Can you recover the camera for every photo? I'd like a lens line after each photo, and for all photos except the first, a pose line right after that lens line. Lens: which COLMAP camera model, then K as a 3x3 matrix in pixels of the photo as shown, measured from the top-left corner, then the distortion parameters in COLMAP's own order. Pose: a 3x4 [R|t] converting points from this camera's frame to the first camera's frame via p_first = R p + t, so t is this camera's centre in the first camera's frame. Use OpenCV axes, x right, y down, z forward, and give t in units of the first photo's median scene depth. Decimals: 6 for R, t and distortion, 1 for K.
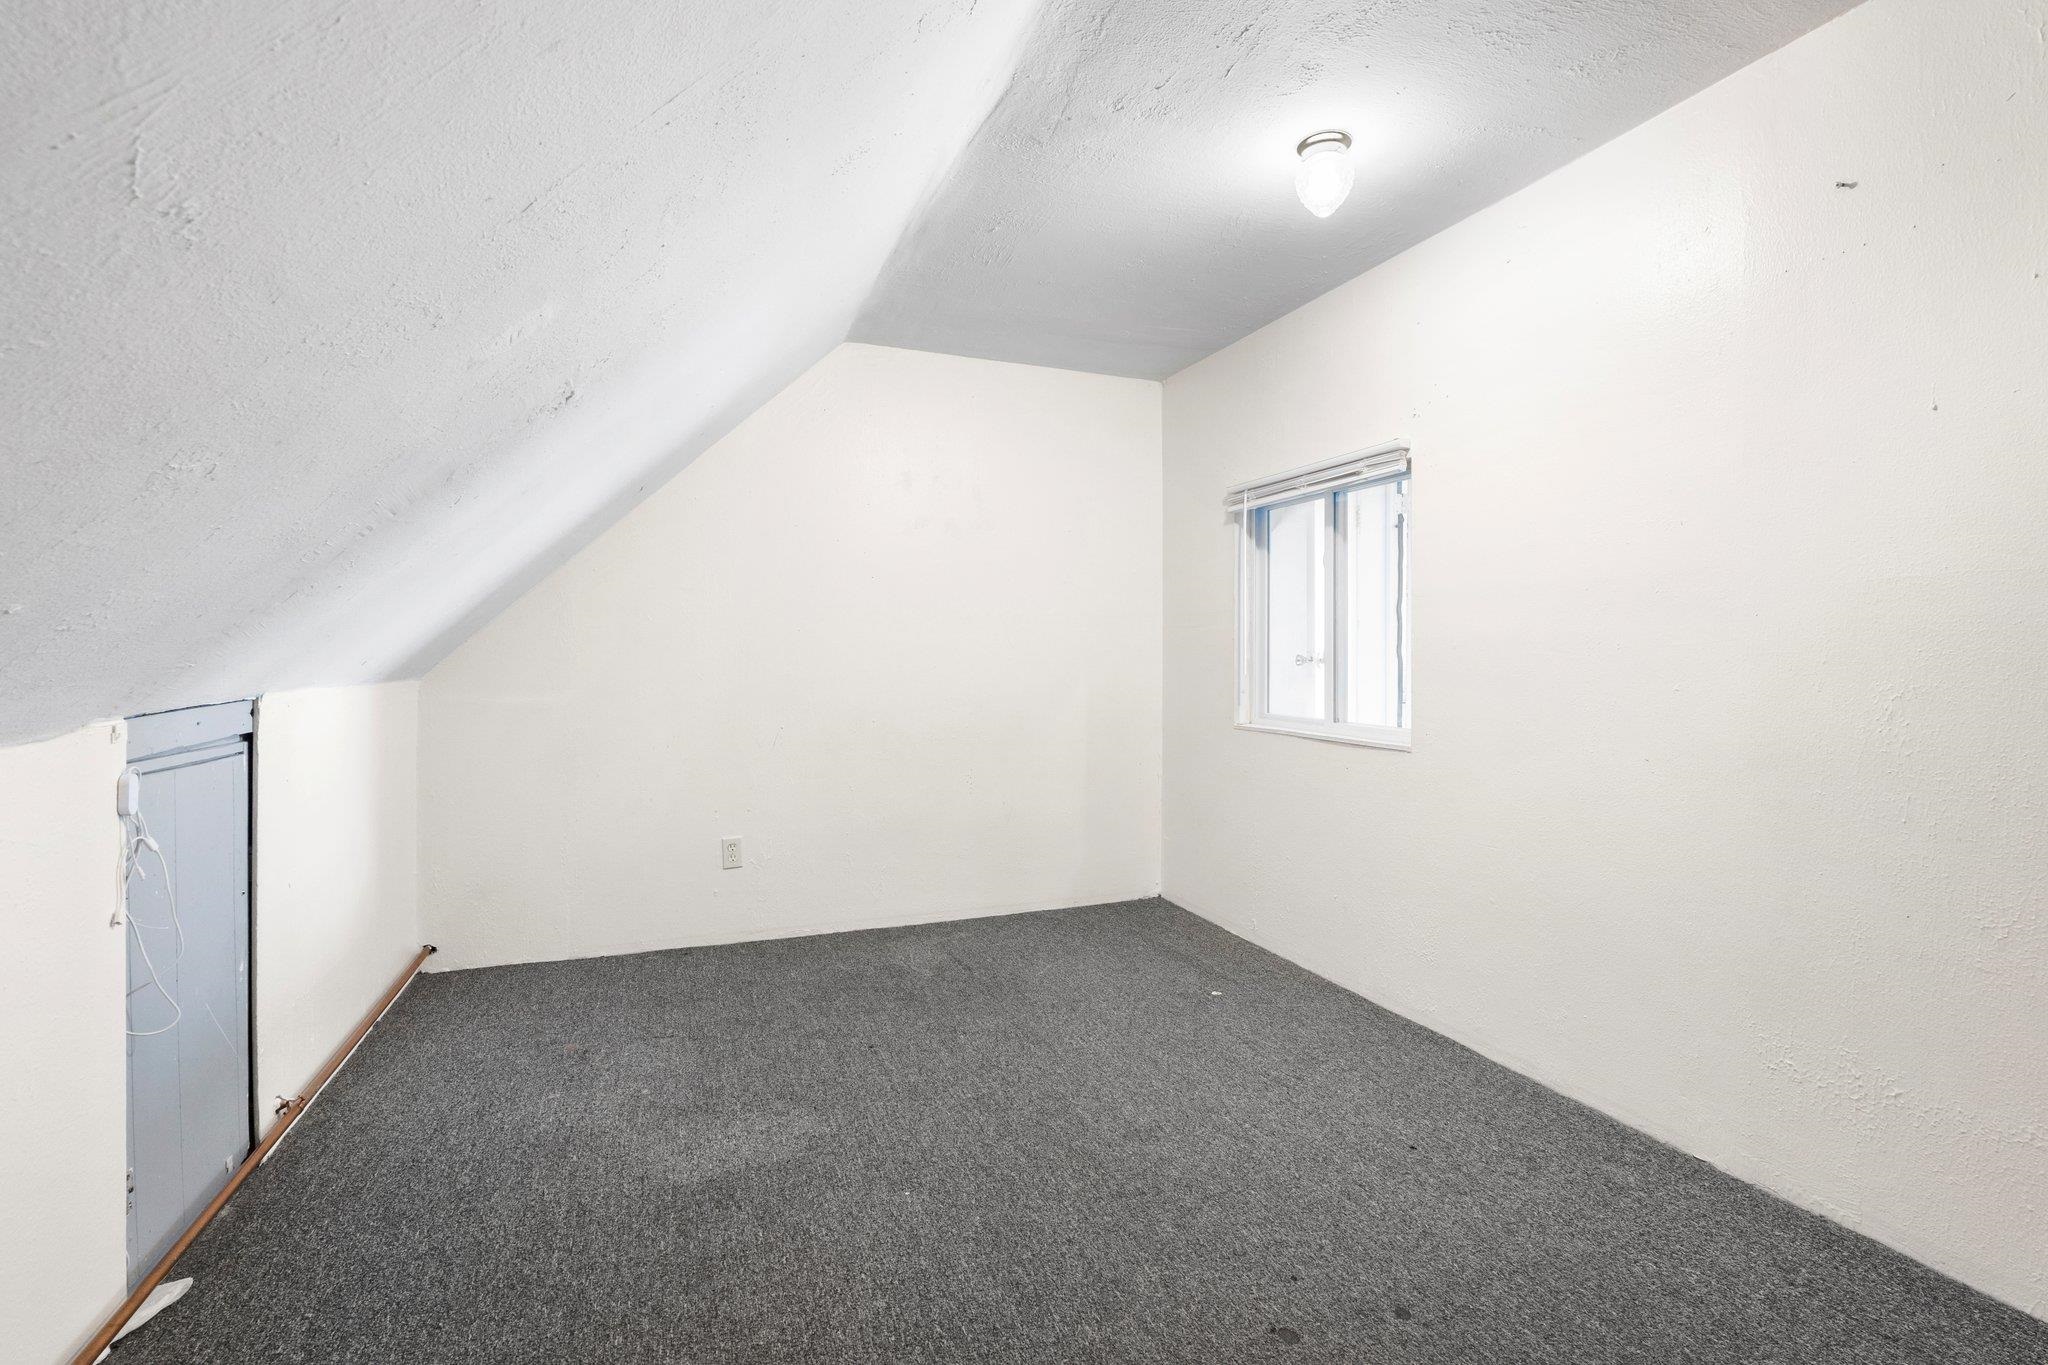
lens RADIAL K [[915.1, 0, 1029.8], [0, 915.1, 670.7], [0, 0, 1]] dist [-0.000881, -0.000999]
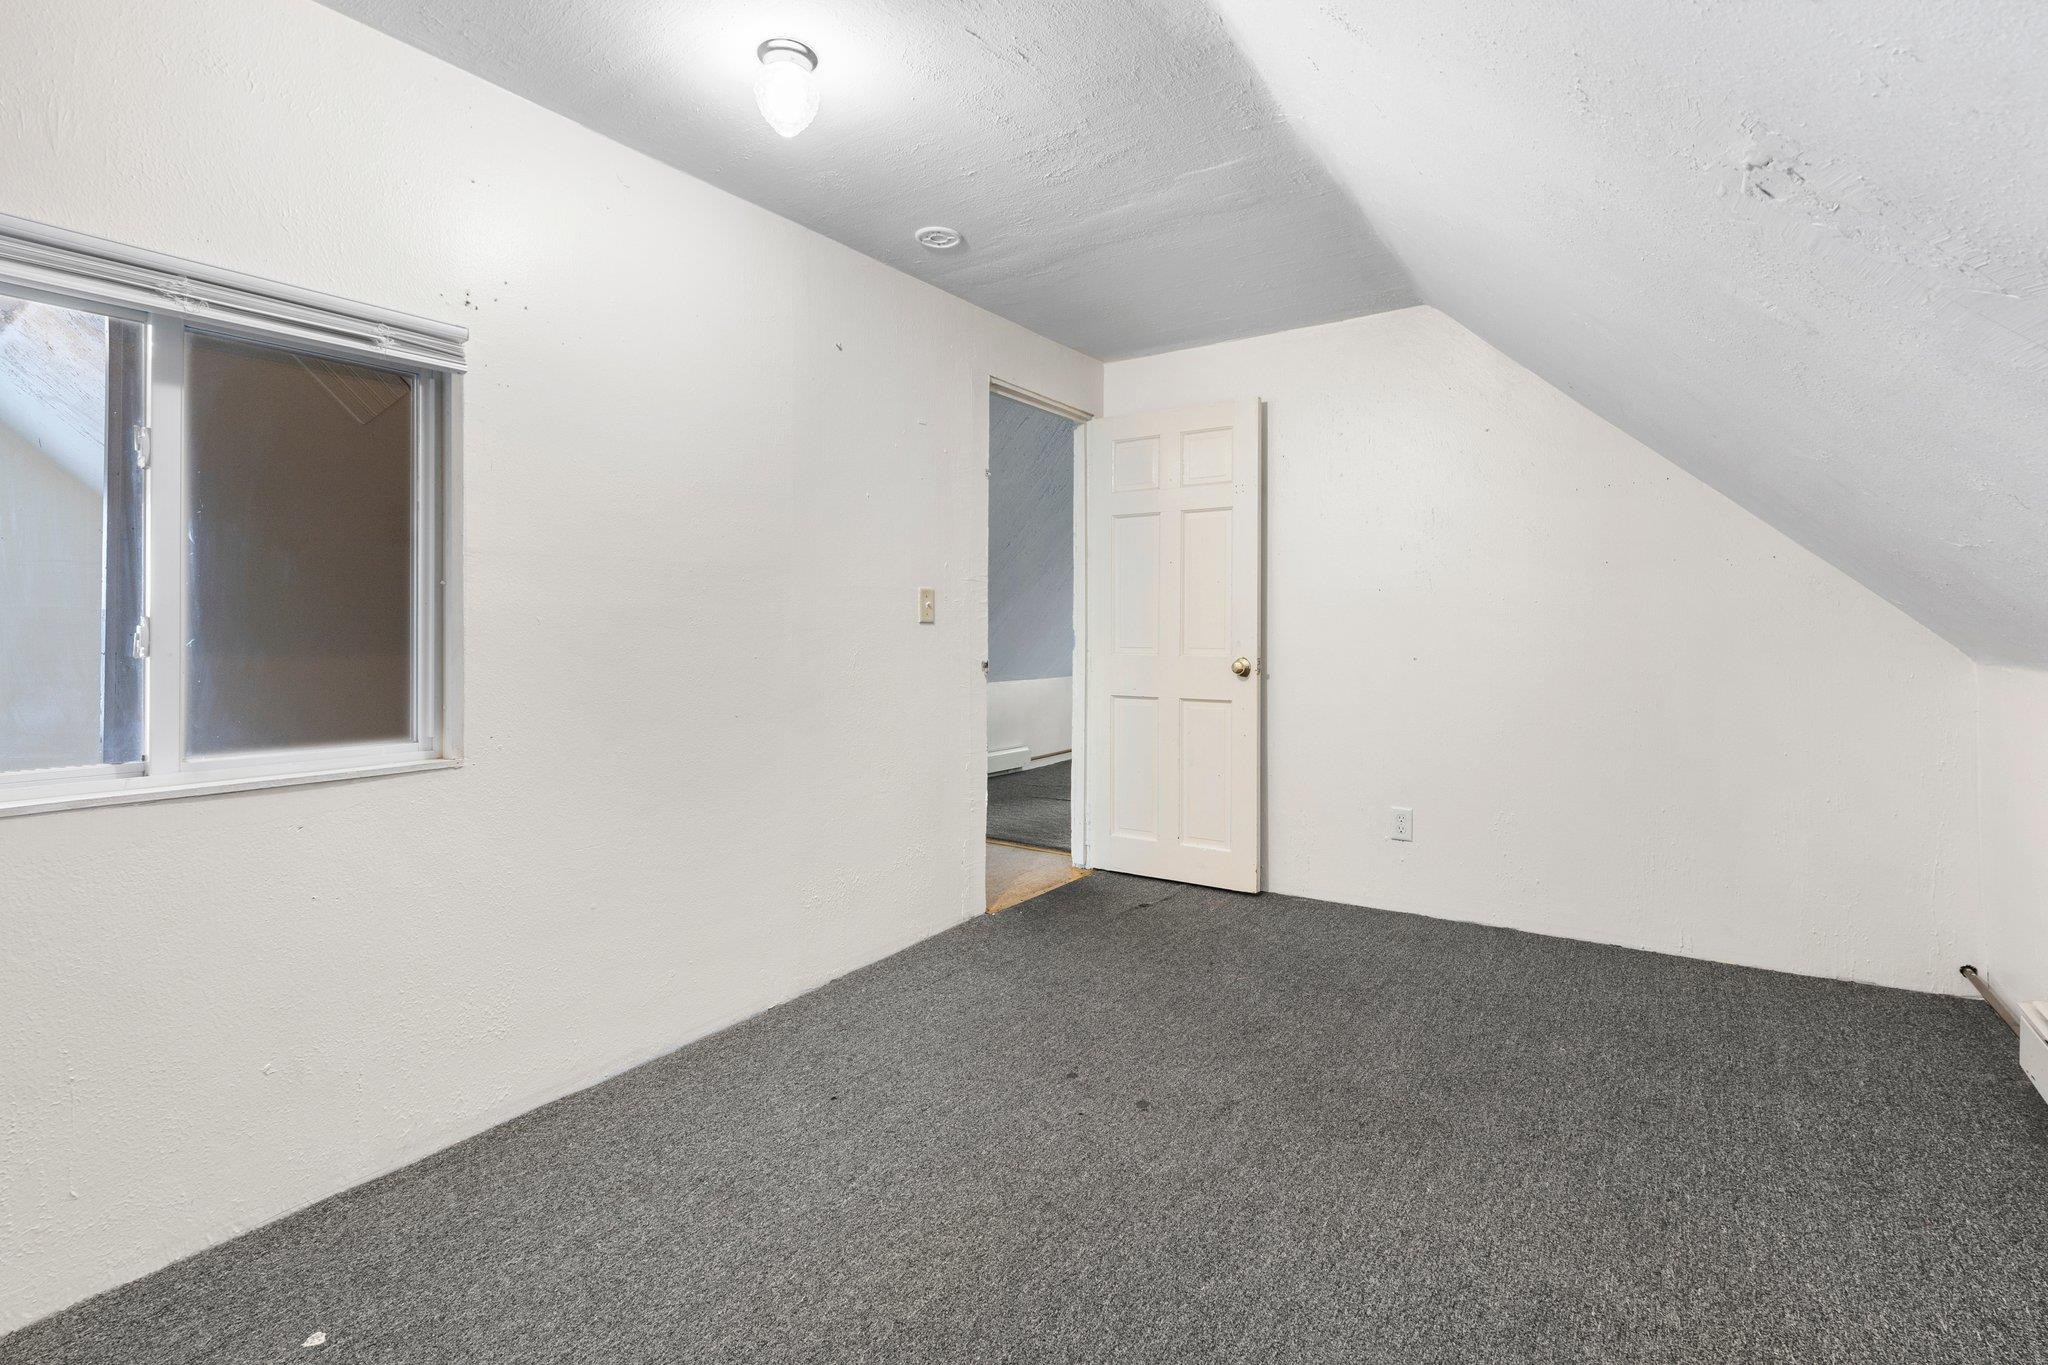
lens RADIAL K [[929.5, 0, 1037.2], [0, 929.5, 639.6], [0, 0, 1]] dist [-0.001221, -0.000539]
pose [[-0.557541, -0.002162, 0.830146, -0.646124], [0.022484, 0.999590, 0.017704, -0.020676], [-0.829845, 0.028536, -0.557264, 1.502240]]
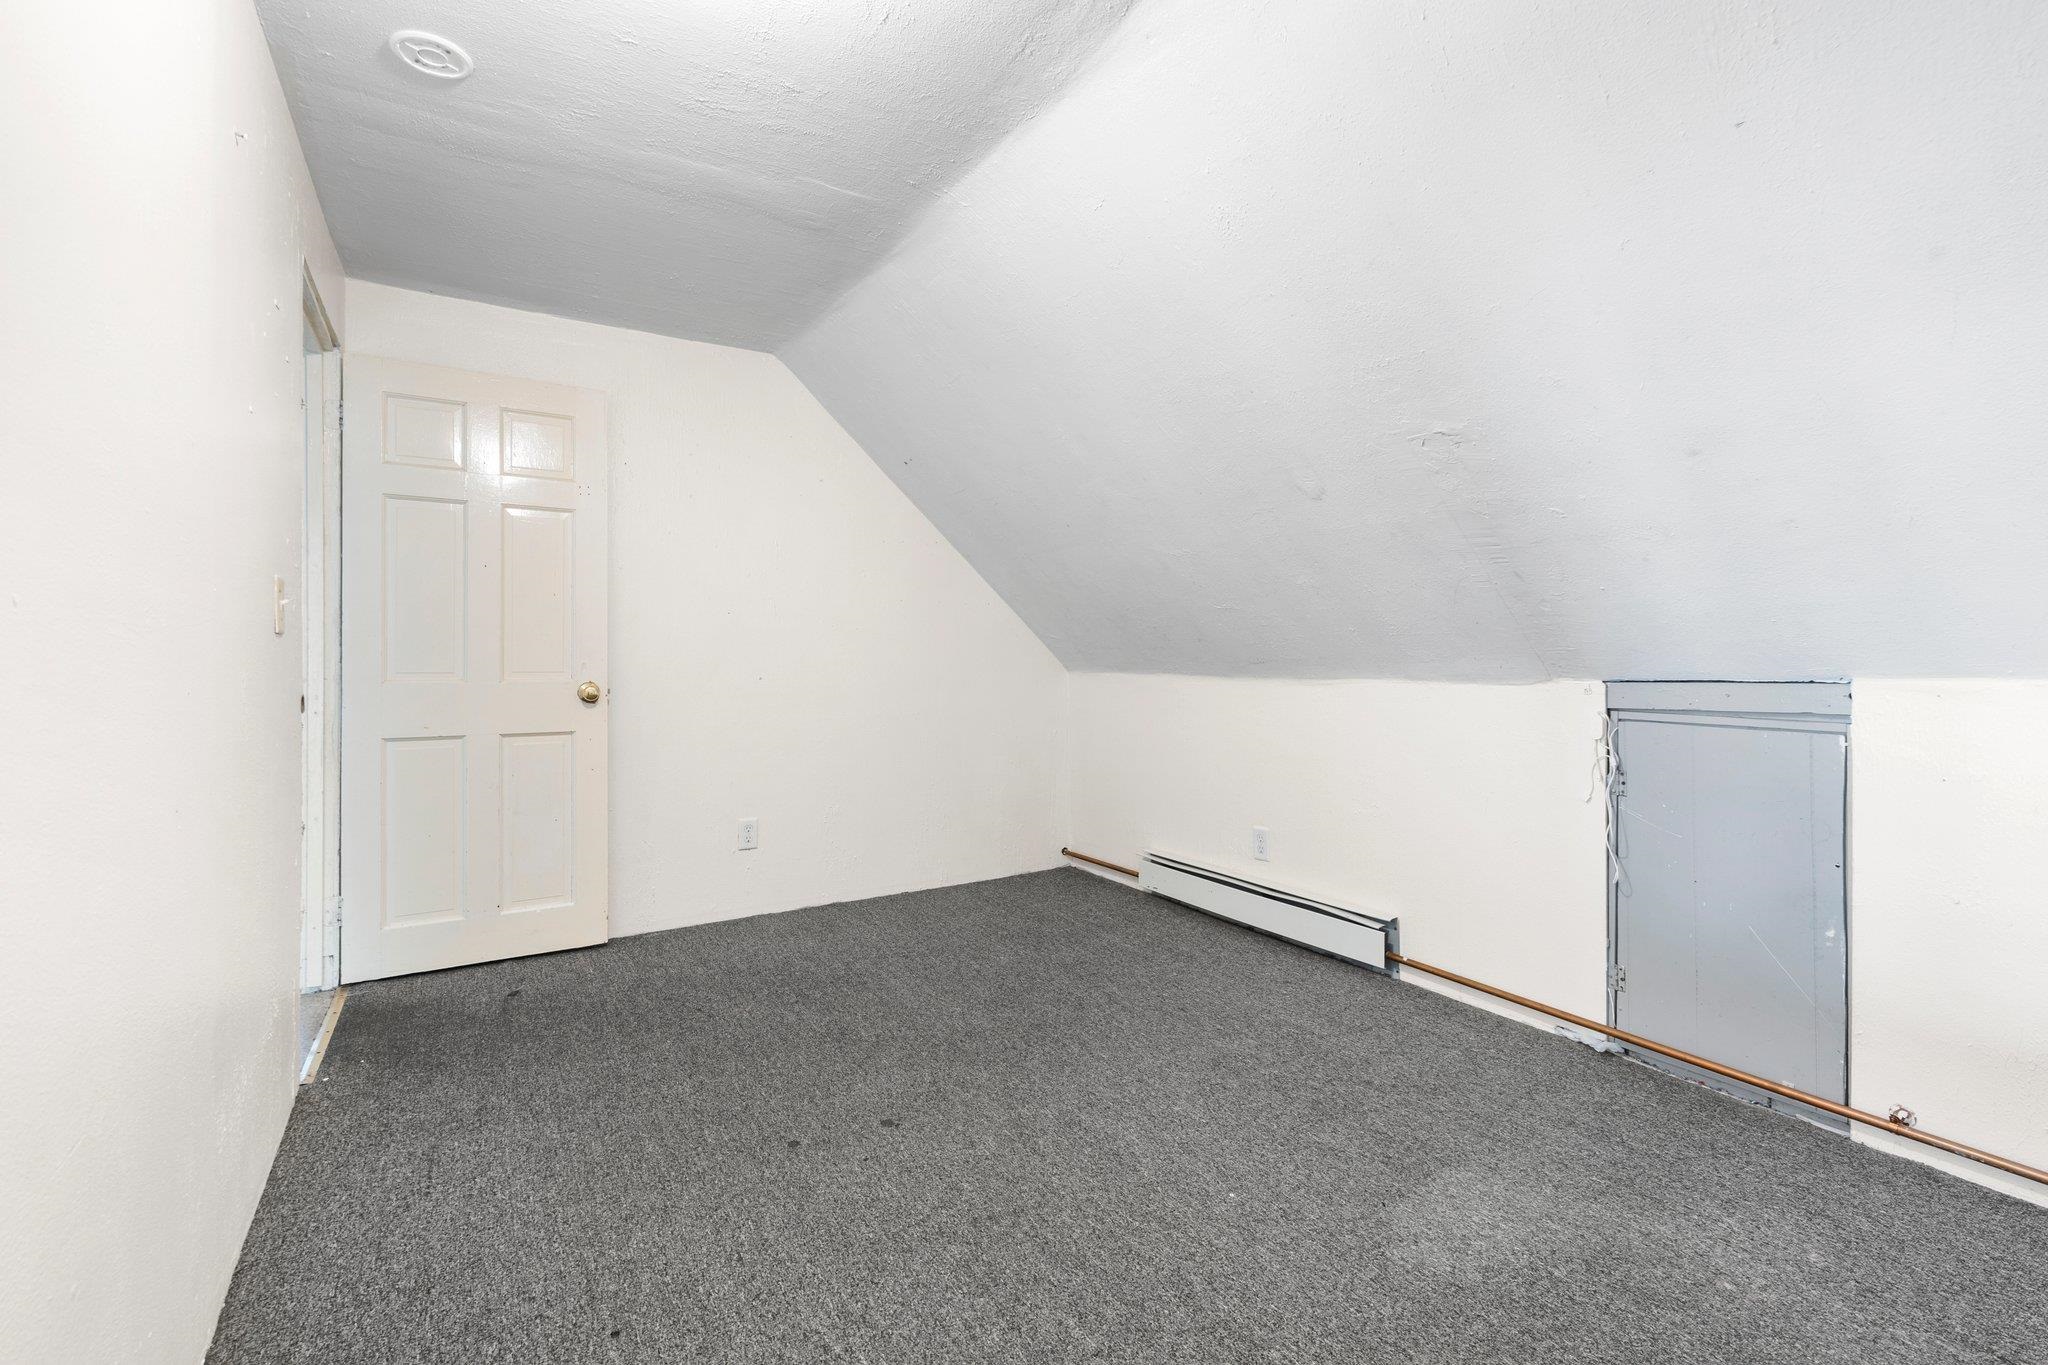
lens RADIAL K [[915.1, 0, 1029.8], [0, 915.1, 670.7], [0, 0, 1]] dist [-0.000881, -0.000999]
pose [[-0.984429, 0.008252, -0.175589, 0.241318], [0.001736, 0.999305, 0.037235, -0.021690], [0.175774, 0.036351, -0.983759, 1.883357]]
